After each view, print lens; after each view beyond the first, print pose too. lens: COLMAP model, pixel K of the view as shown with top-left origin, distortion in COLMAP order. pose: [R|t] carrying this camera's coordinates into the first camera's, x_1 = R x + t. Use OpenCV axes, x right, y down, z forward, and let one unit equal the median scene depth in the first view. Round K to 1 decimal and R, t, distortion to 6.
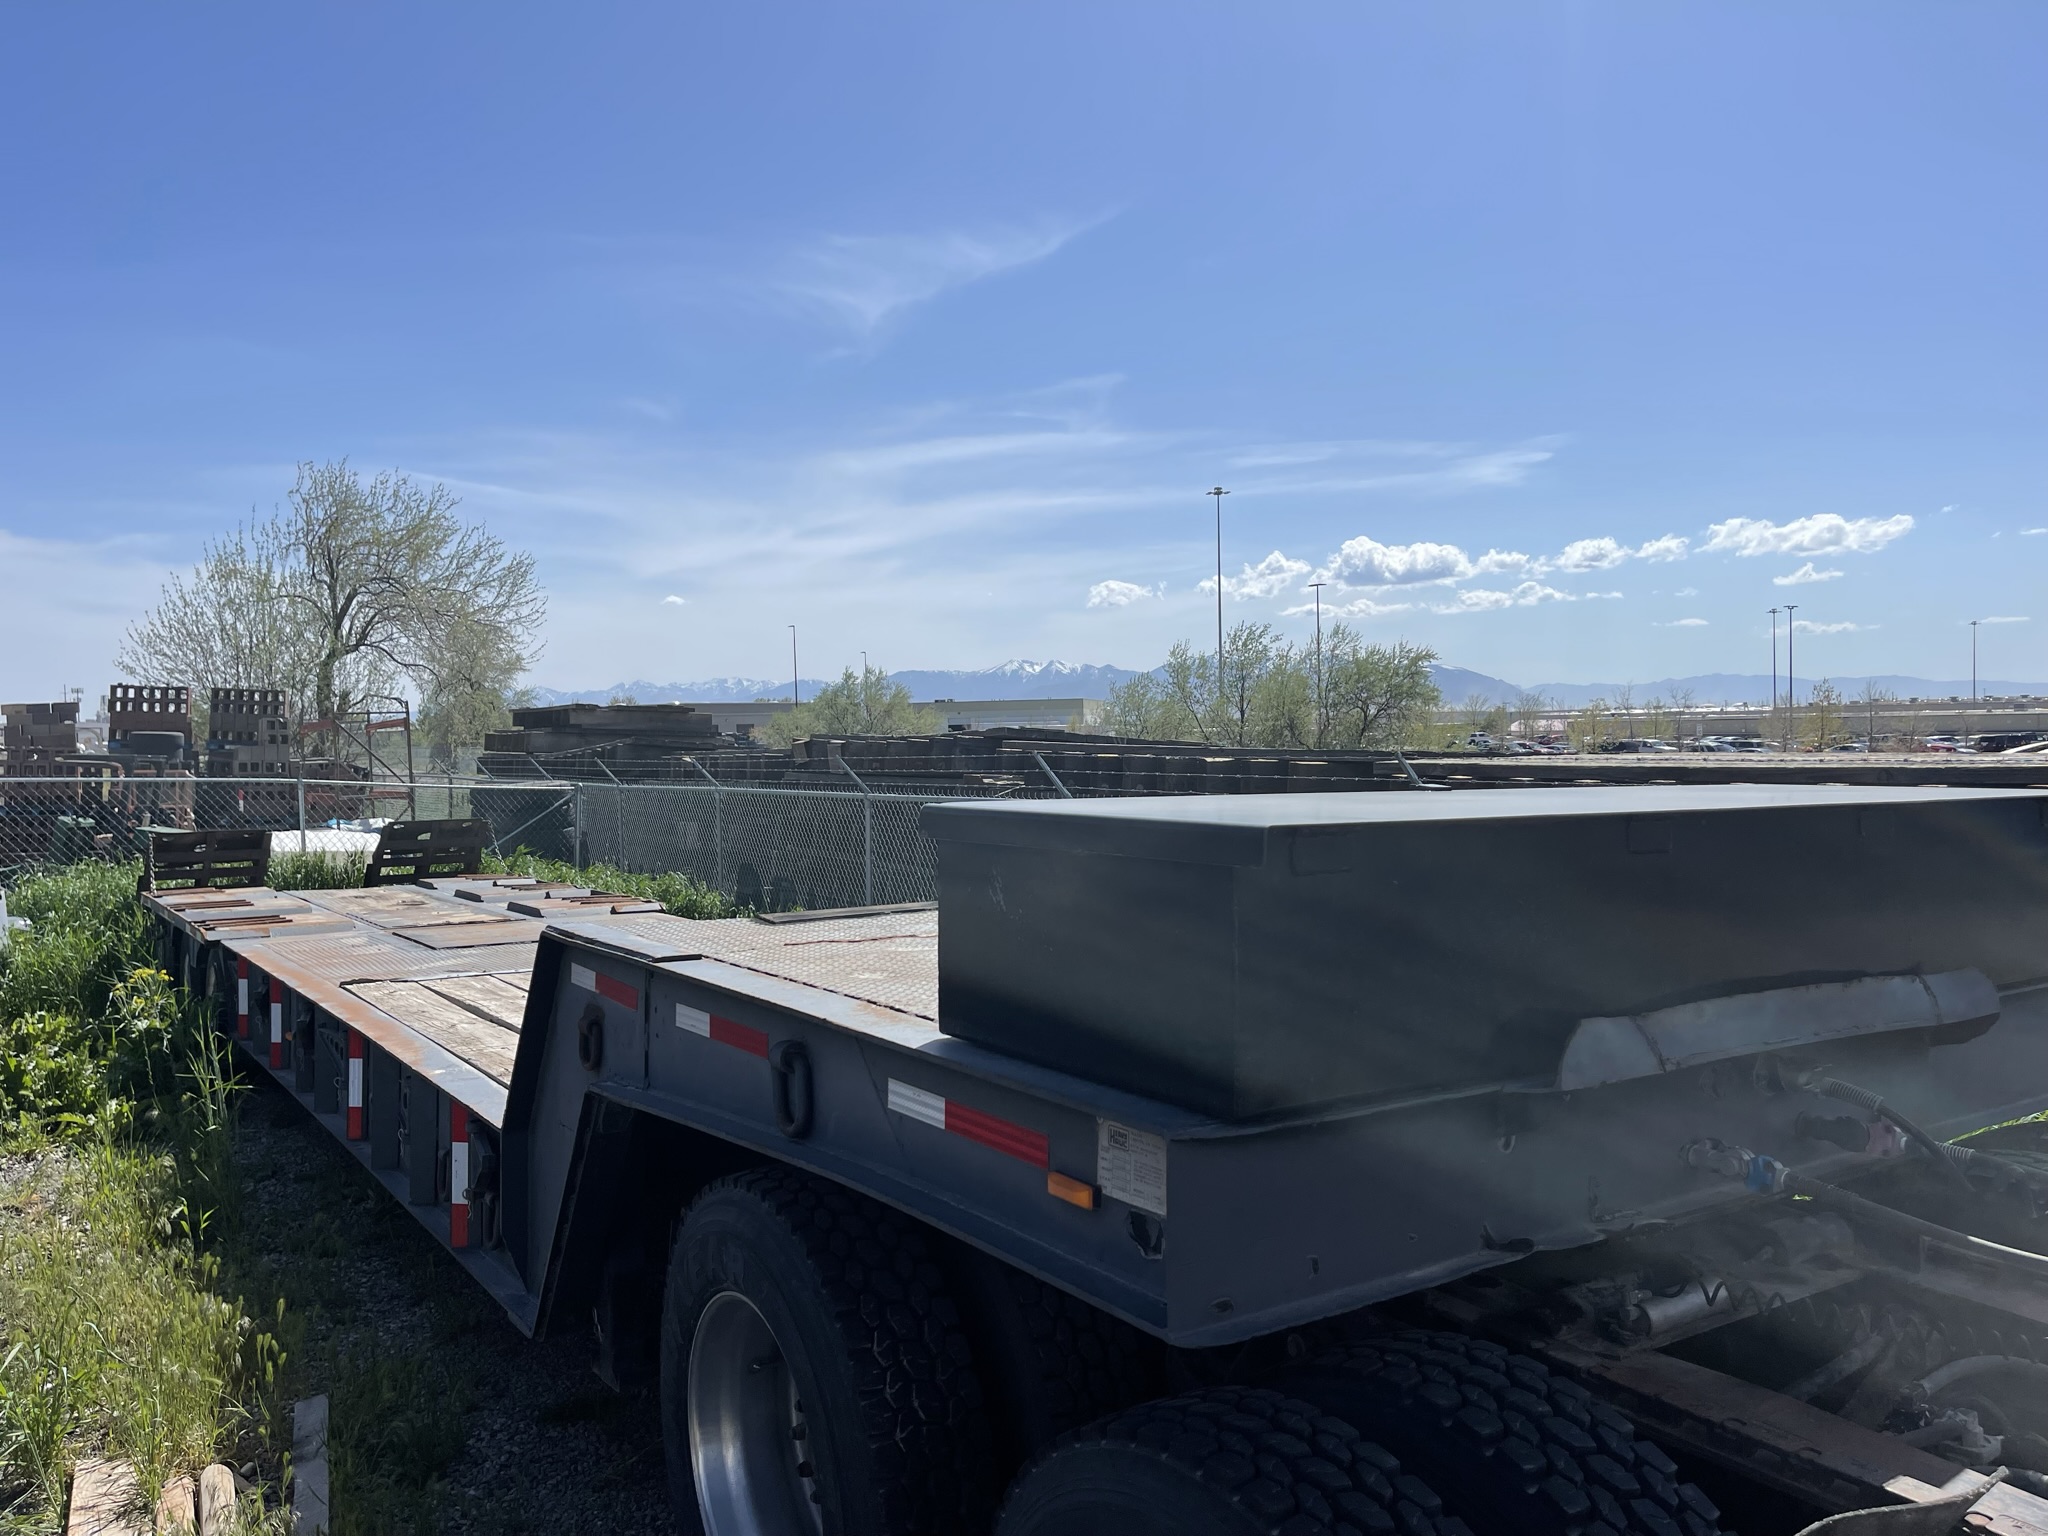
lens RADIAL K [[1541.4, 0, 1024.0], [0, 1541.4, 768.0], [0, 0, 1]] dist [0.087159, -0.118740]
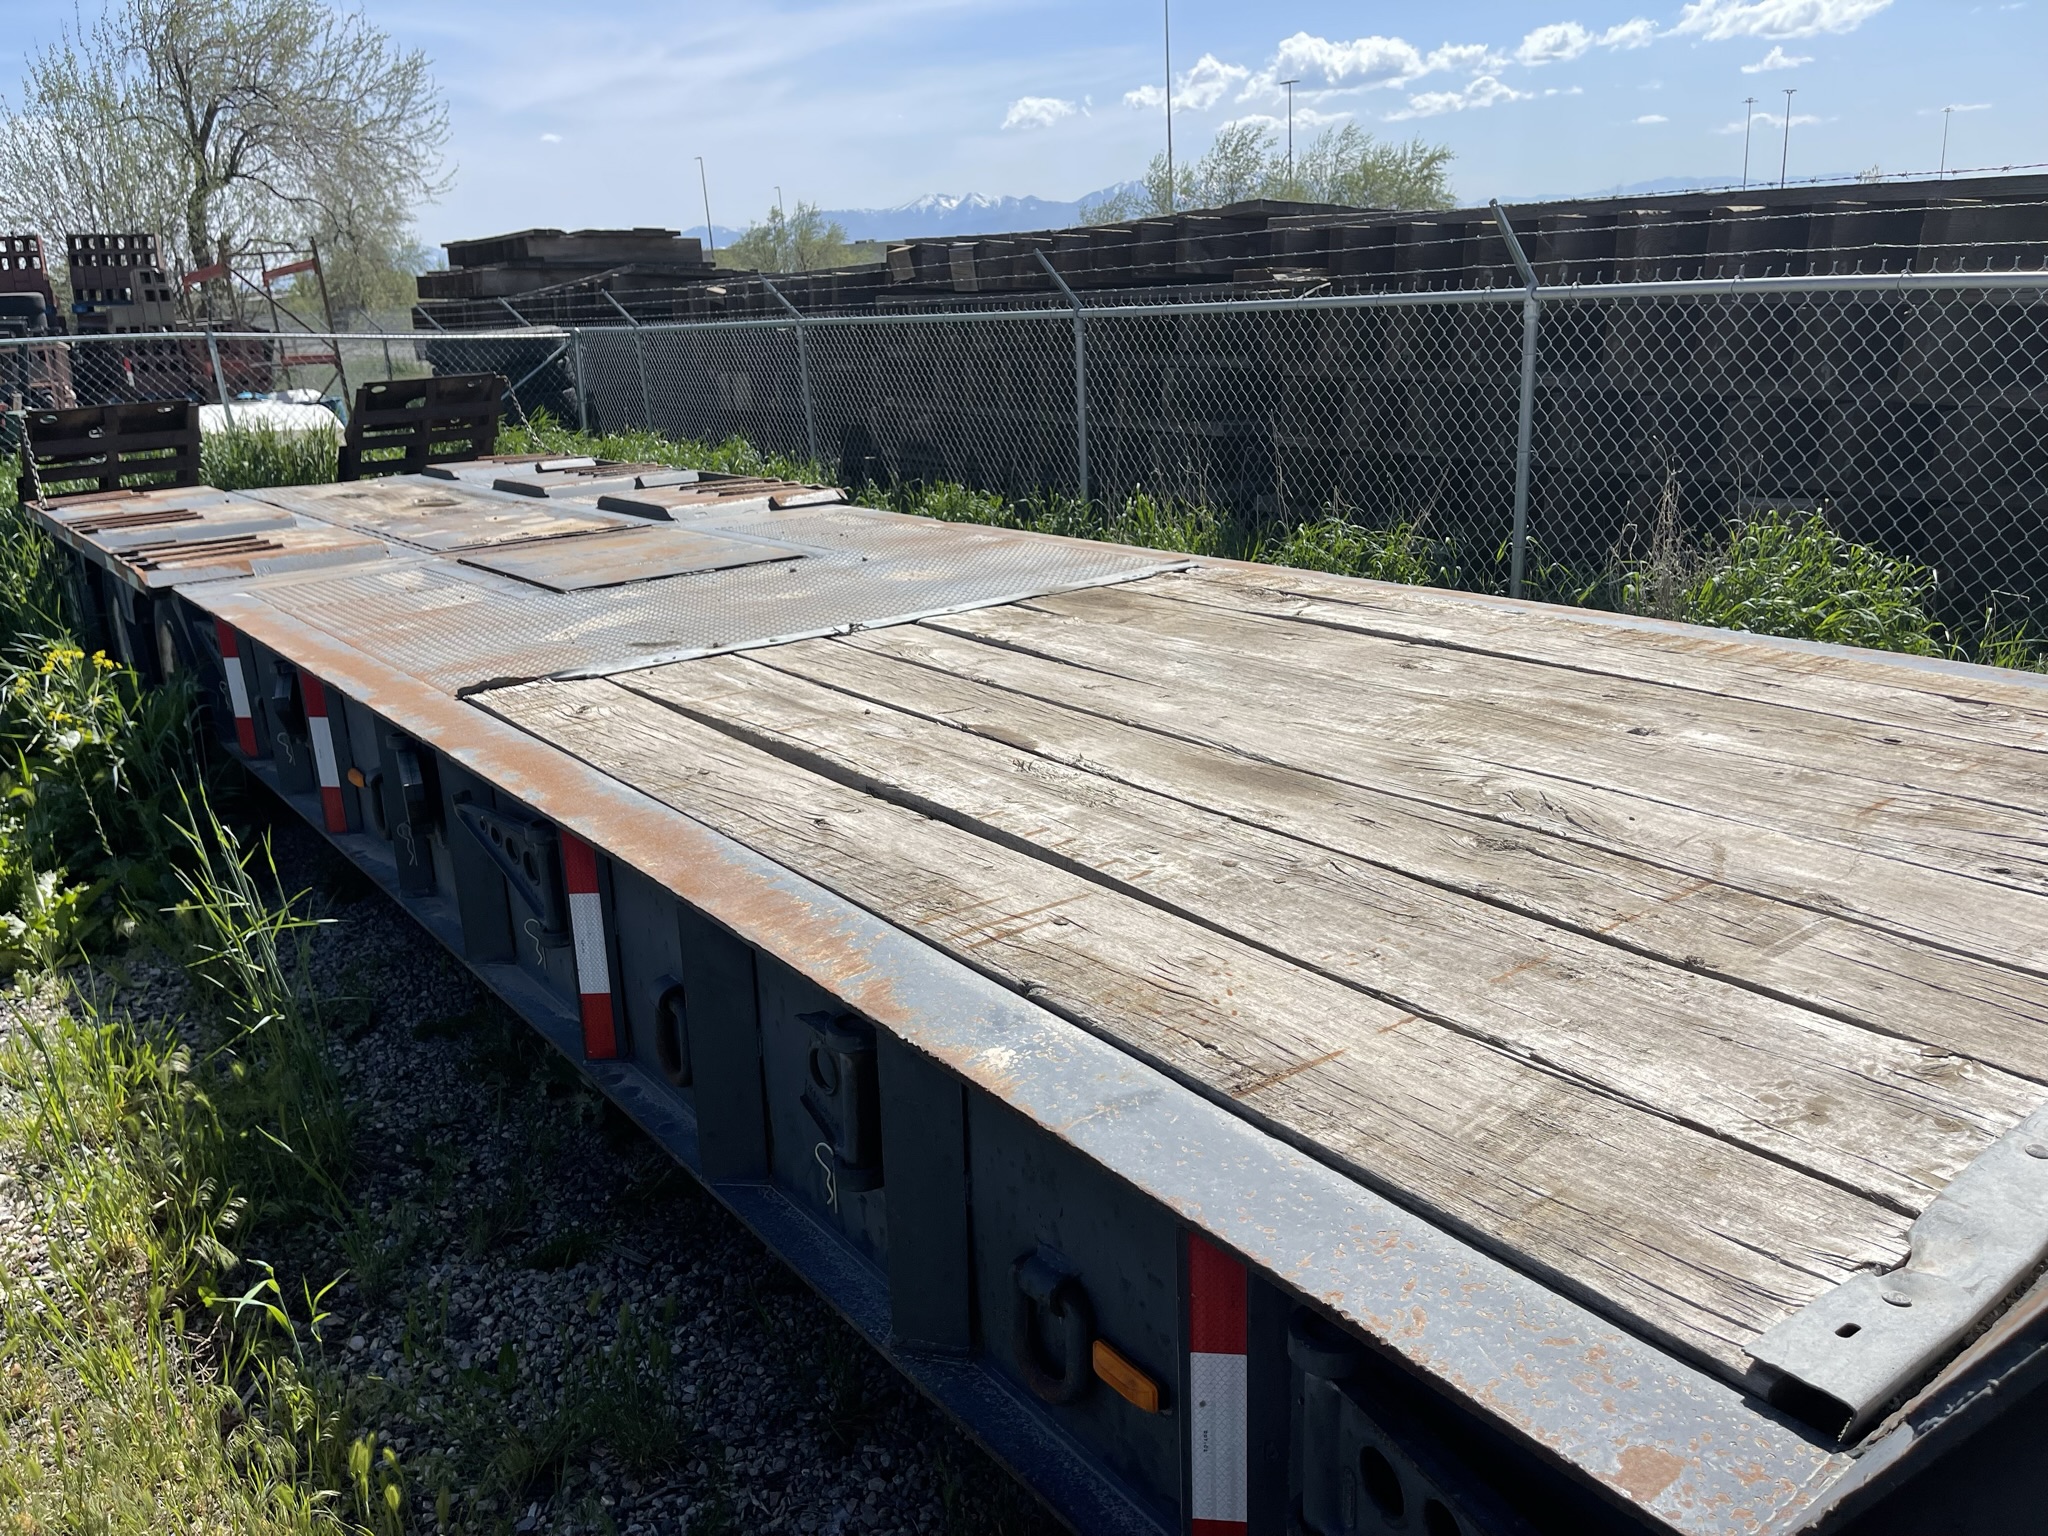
lens RADIAL K [[1541.4, 0, 1024.0], [0, 1541.4, 768.0], [0, 0, 1]] dist [0.087159, -0.118740]
pose [[0.997967, -0.053047, 0.035321, -0.053526], [0.041014, 0.958786, 0.281153, 0.005558], [-0.048779, -0.279133, 0.959013, 0.098171]]
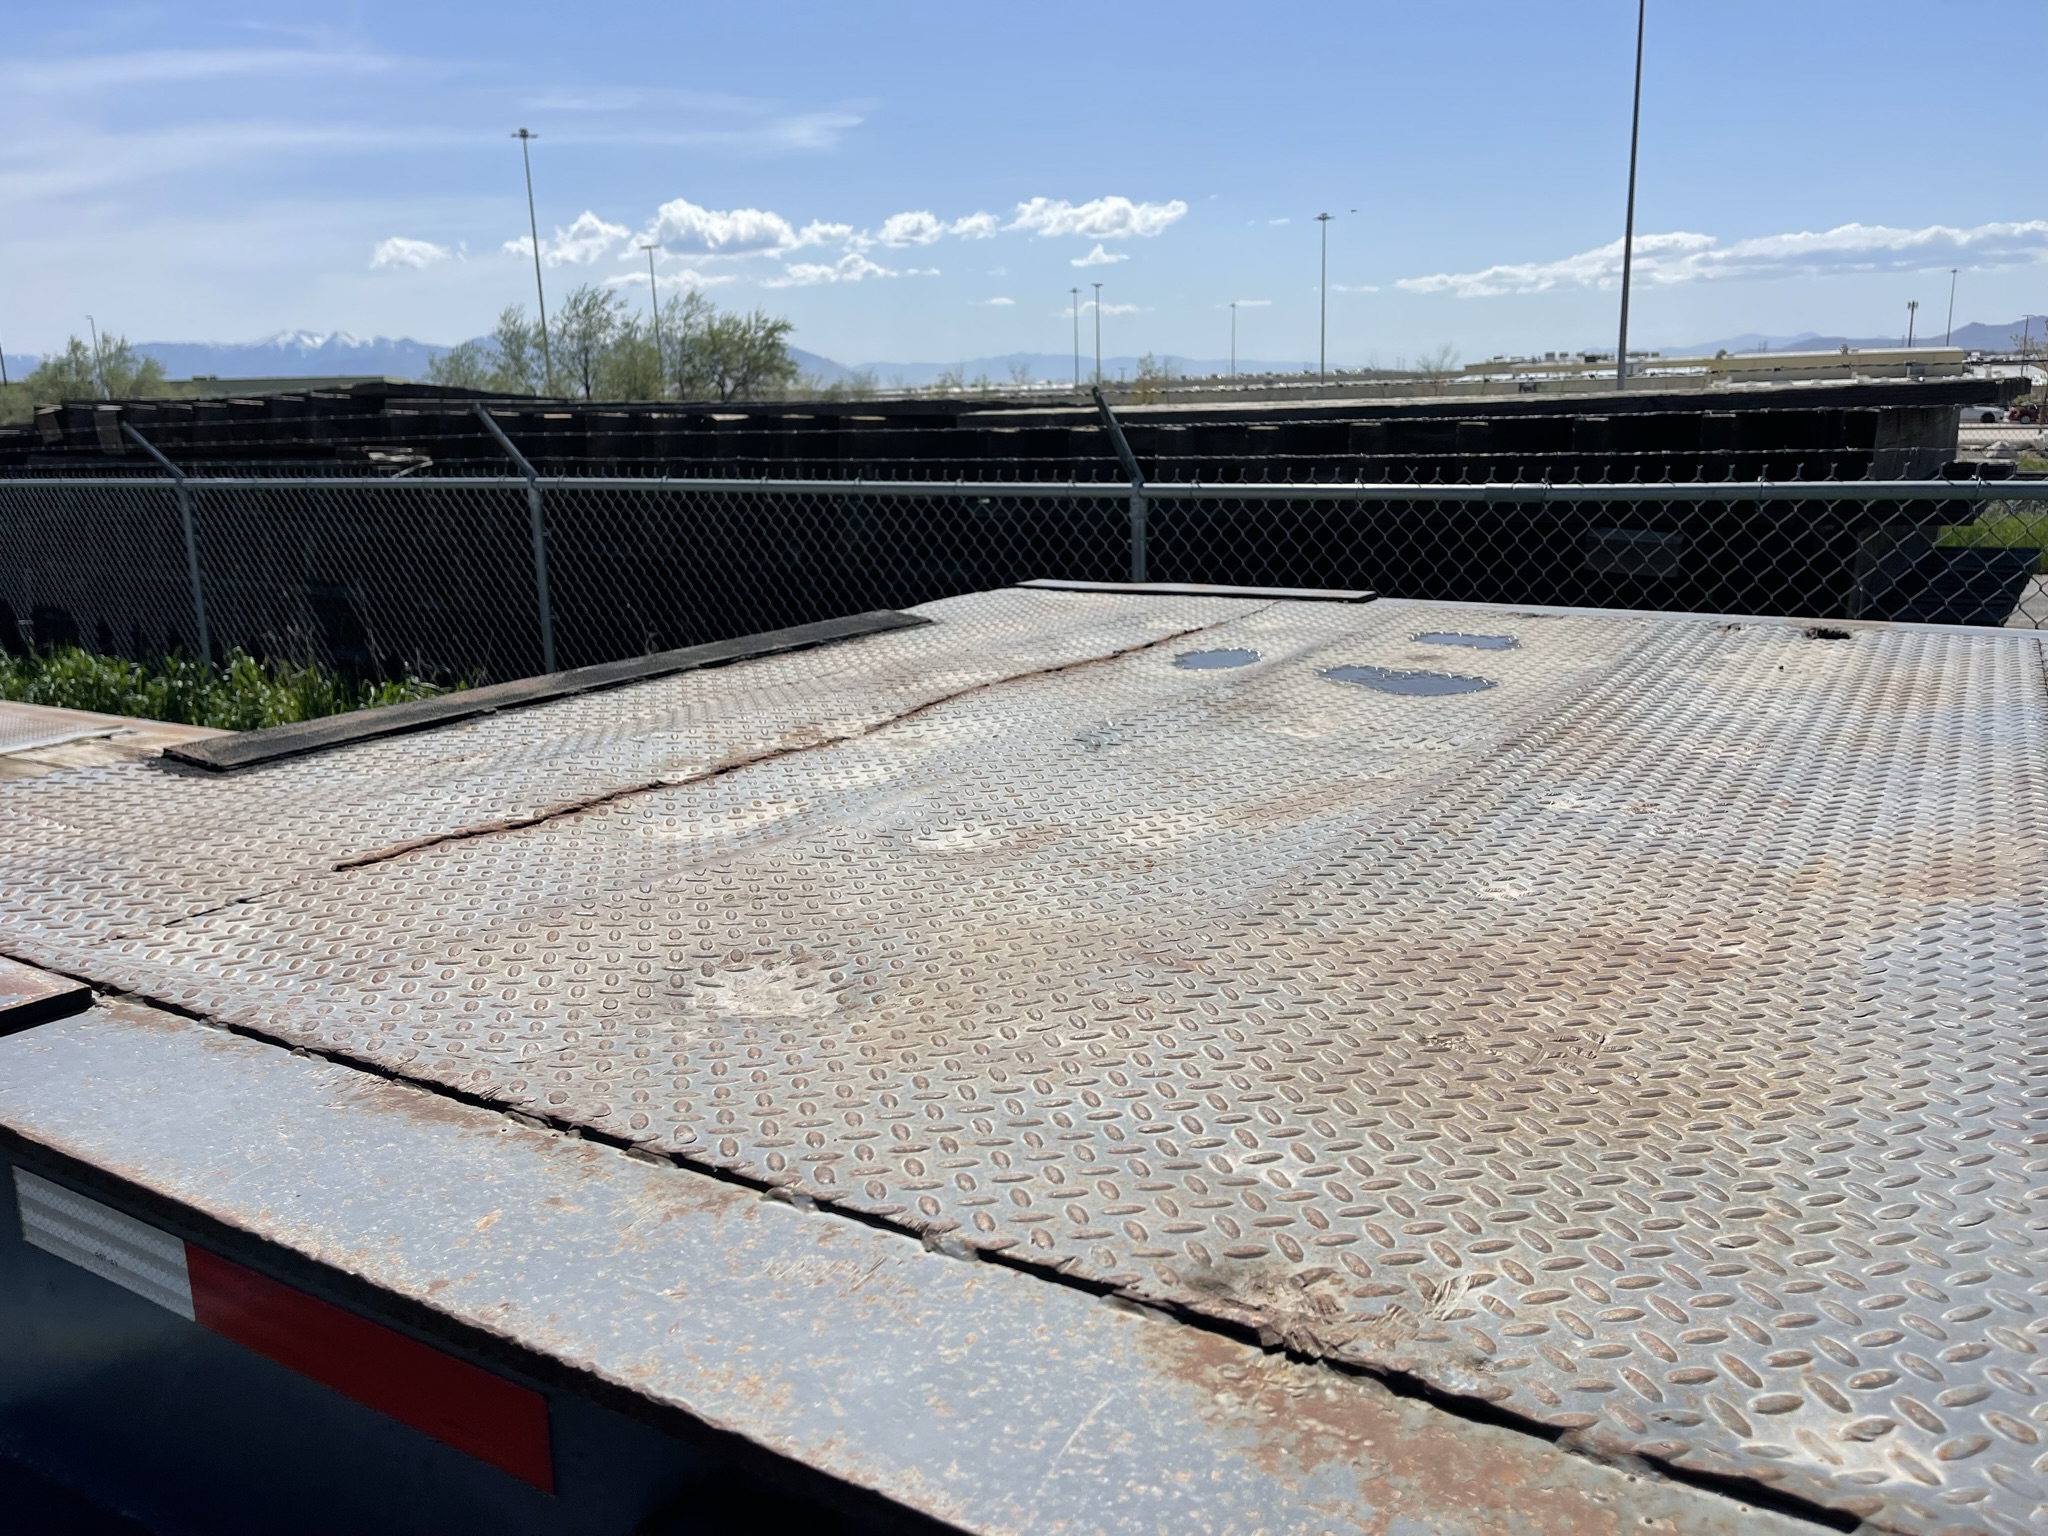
lens RADIAL K [[1553.7, 0, 1019.6], [0, 1553.7, 749.2], [0, 0, 1]] dist [0.075539, -0.107046]
pose [[0.914662, -0.097474, 0.392291, -0.016679], [0.022237, 0.981154, 0.191944, 0.002624], [-0.403608, -0.166841, 0.899592, 0.067645]]
